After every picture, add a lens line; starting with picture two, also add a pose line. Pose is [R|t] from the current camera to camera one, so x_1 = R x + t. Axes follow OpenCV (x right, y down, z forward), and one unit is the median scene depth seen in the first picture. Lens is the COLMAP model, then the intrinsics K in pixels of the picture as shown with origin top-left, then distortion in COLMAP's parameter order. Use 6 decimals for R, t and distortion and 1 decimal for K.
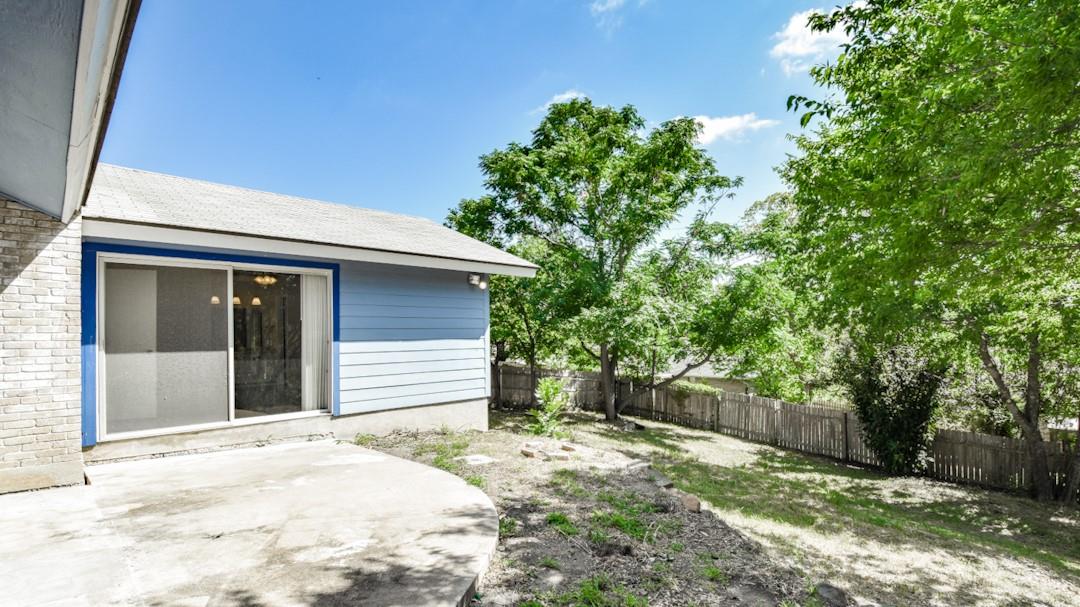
lens RADIAL K [[545.3, 0, 535.4], [0, 545.3, 309.5], [0, 0, 1]] dist [-0.025190, -0.002135]
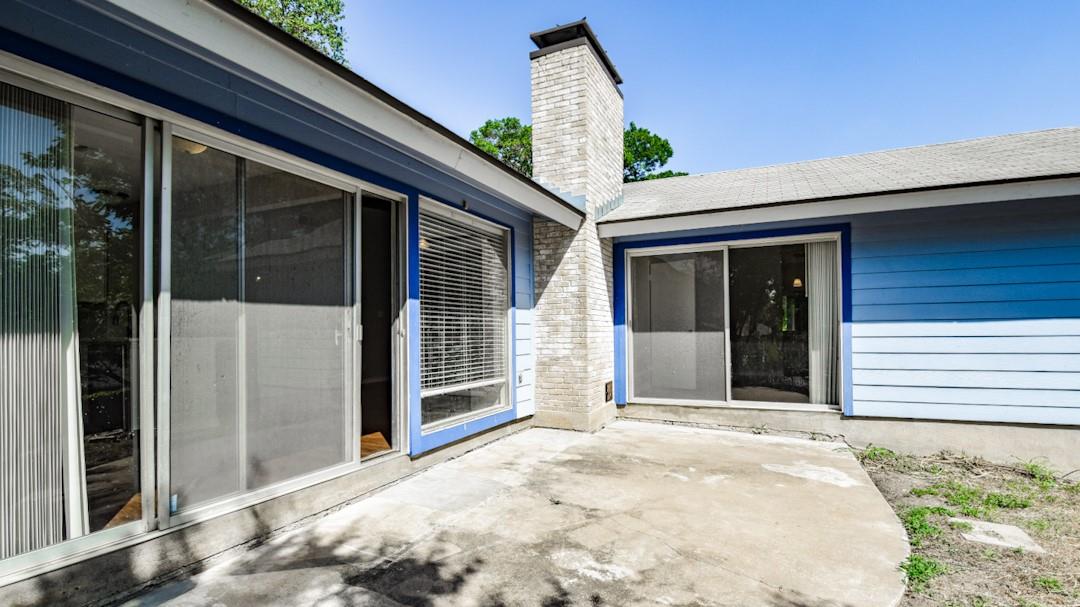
lens RADIAL K [[498.5, 0, 541.0], [0, 498.5, 330.1], [0, 0, 1]] dist [-0.003564, -0.001689]
pose [[0.352844, 0.011991, -0.935605, 0.187647], [0.048090, 0.998364, 0.030931, 0.032848], [0.934446, -0.055907, 0.351690, 0.400875]]
